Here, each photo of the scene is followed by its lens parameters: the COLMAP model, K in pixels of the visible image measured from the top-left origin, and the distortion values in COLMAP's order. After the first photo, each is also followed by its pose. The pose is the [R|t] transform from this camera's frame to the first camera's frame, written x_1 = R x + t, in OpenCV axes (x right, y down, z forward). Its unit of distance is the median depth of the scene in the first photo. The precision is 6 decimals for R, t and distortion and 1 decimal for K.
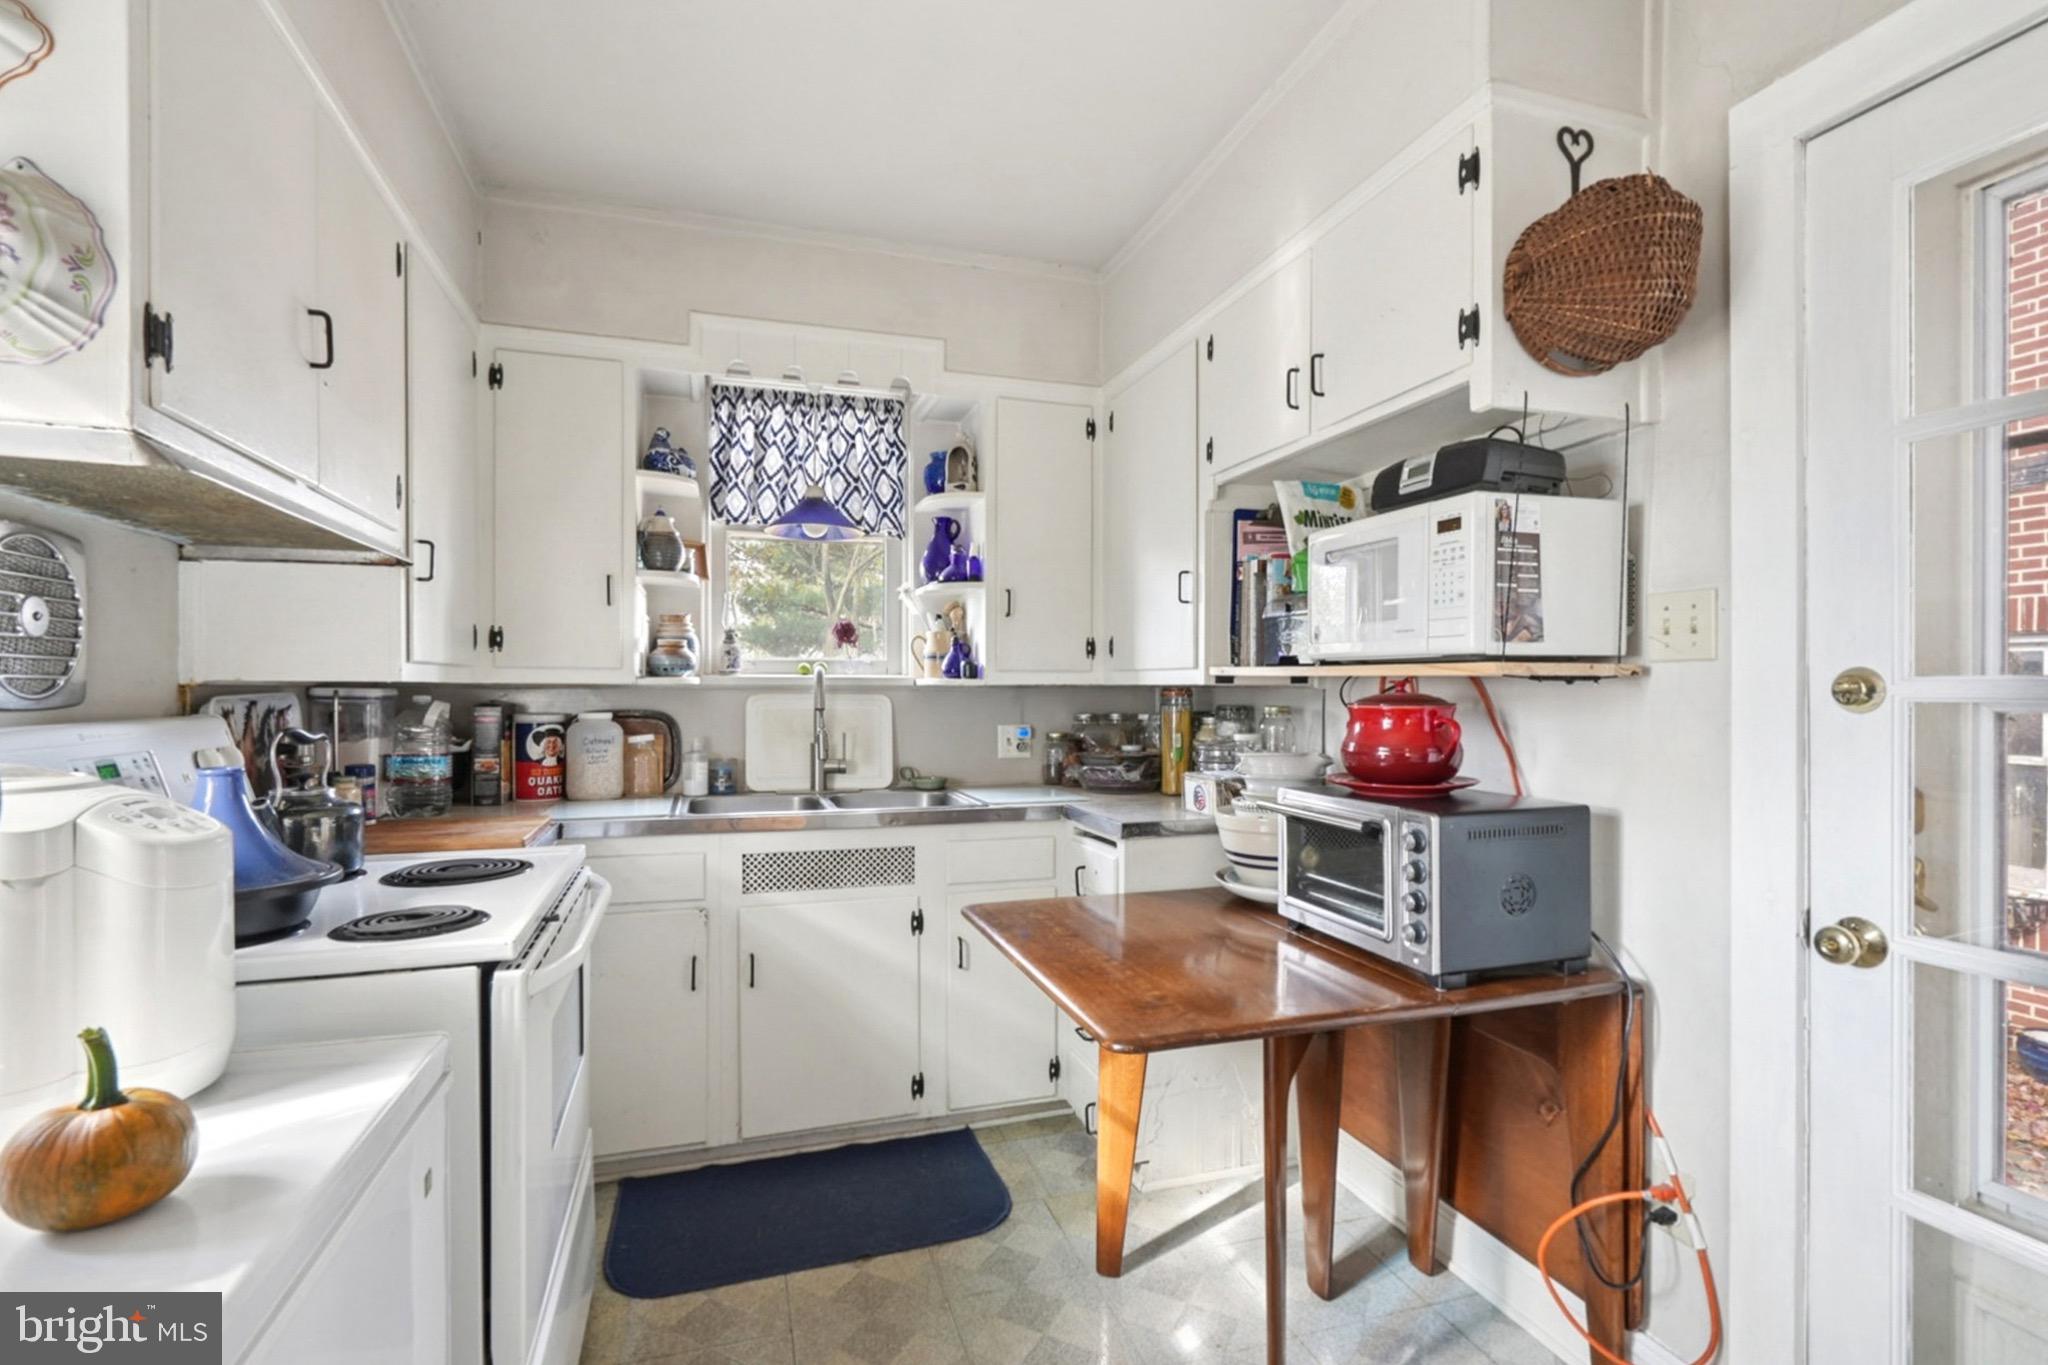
lens RADIAL K [[960.6, 0, 1024.0], [0, 960.6, 685.8], [0, 0, 1]] dist [-0.005816, 0.002355]
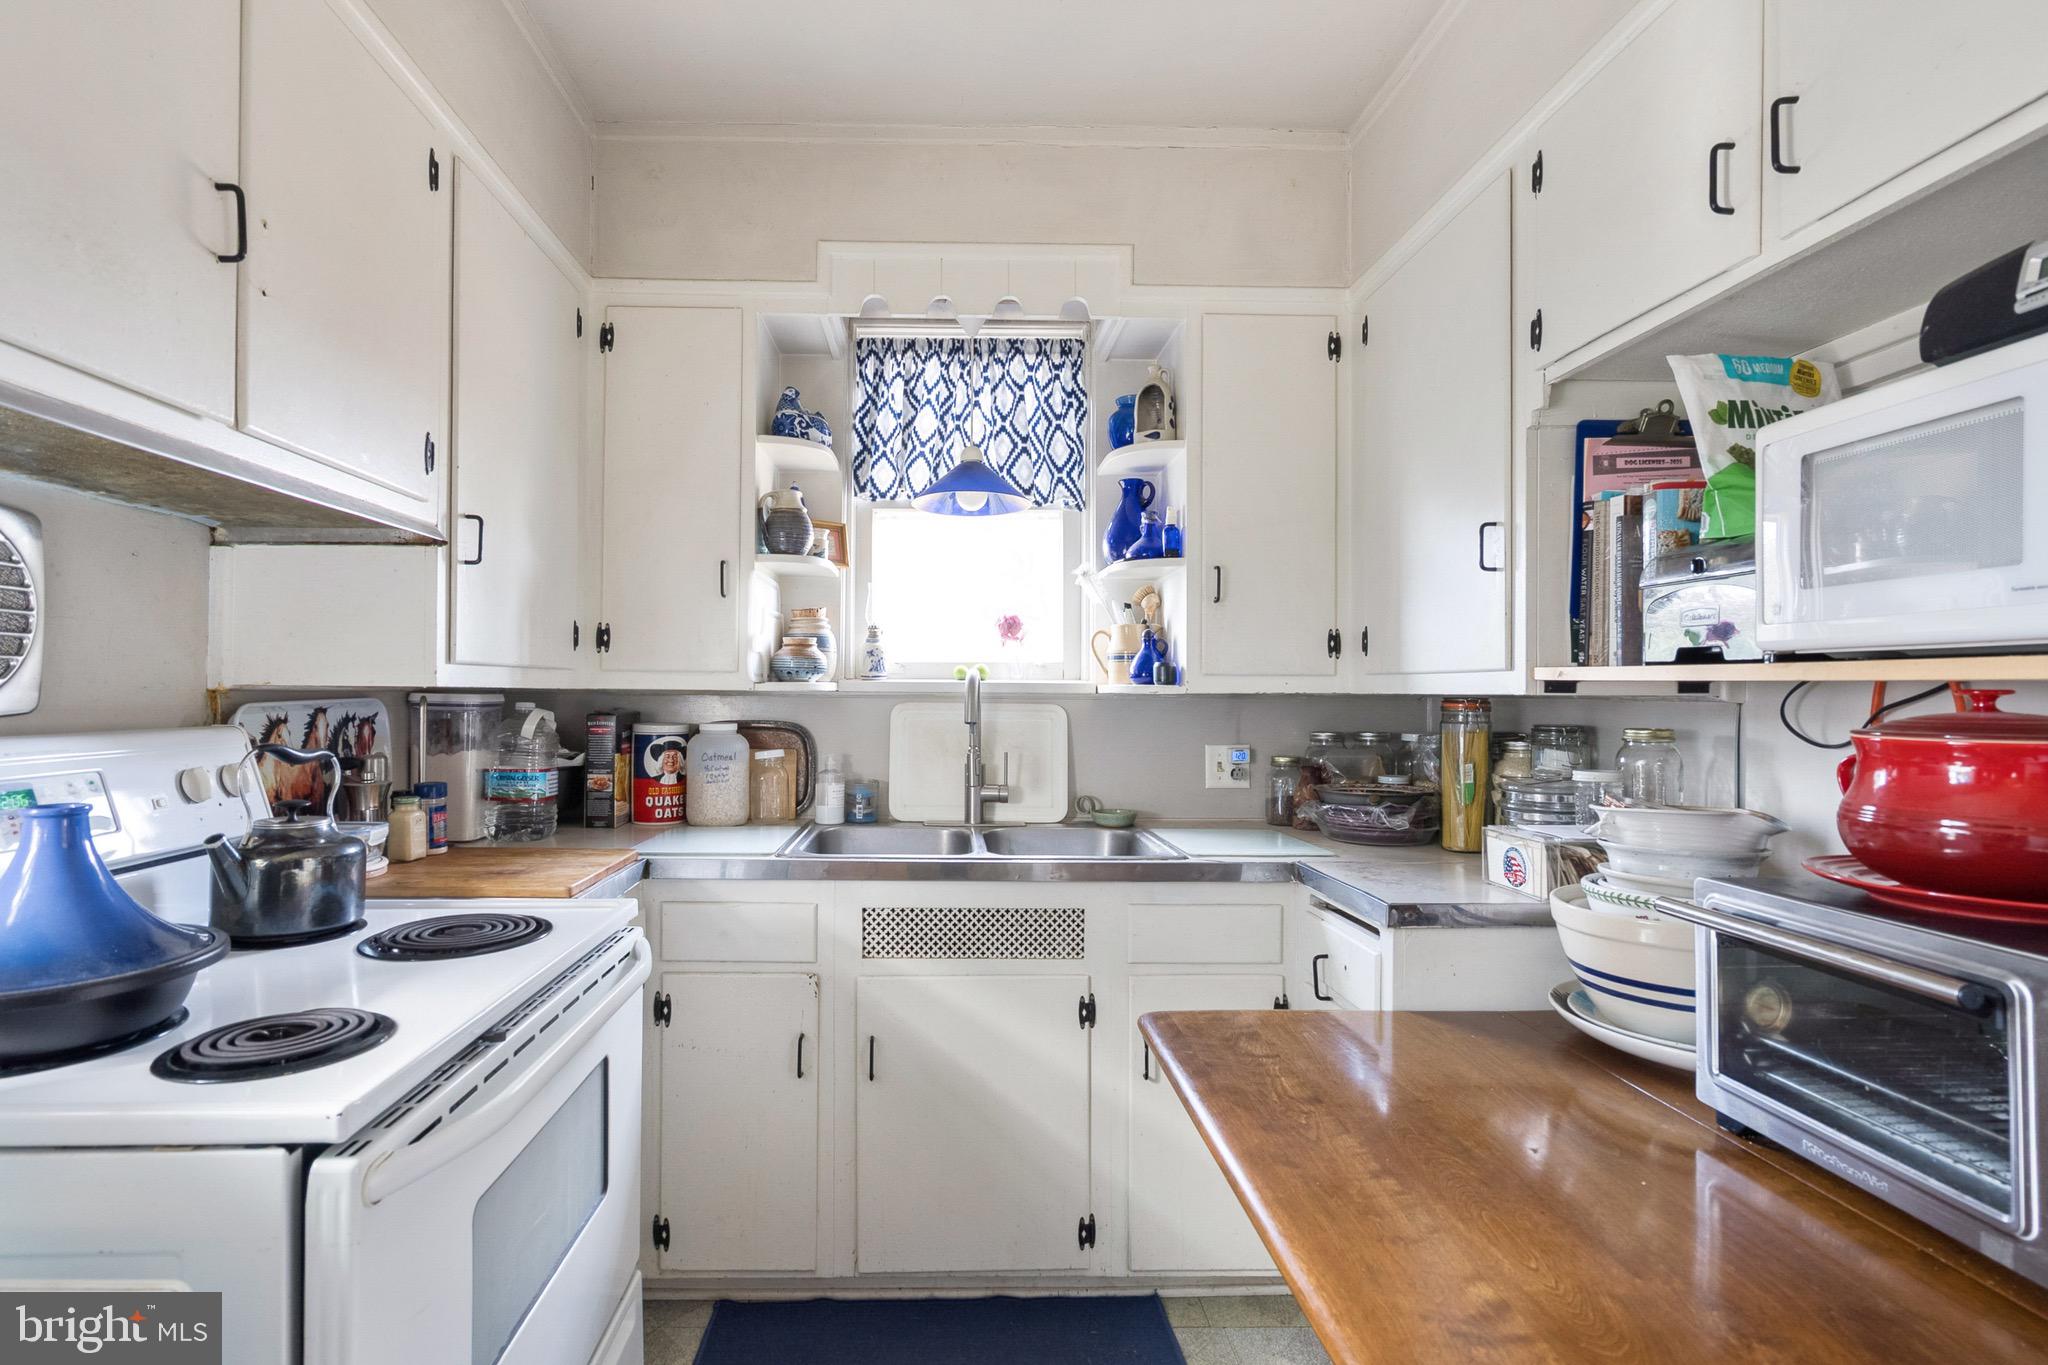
lens RADIAL K [[960.6, 0, 957.4], [0, 960.6, 683.8], [0, 0, 1]] dist [-0.005816, 0.002355]
pose [[0.956544, 0.001827, -0.291582, 0.009513], [-0.004396, 0.999957, -0.008157, -0.001645], [0.291555, 0.009084, 0.956511, 0.262939]]
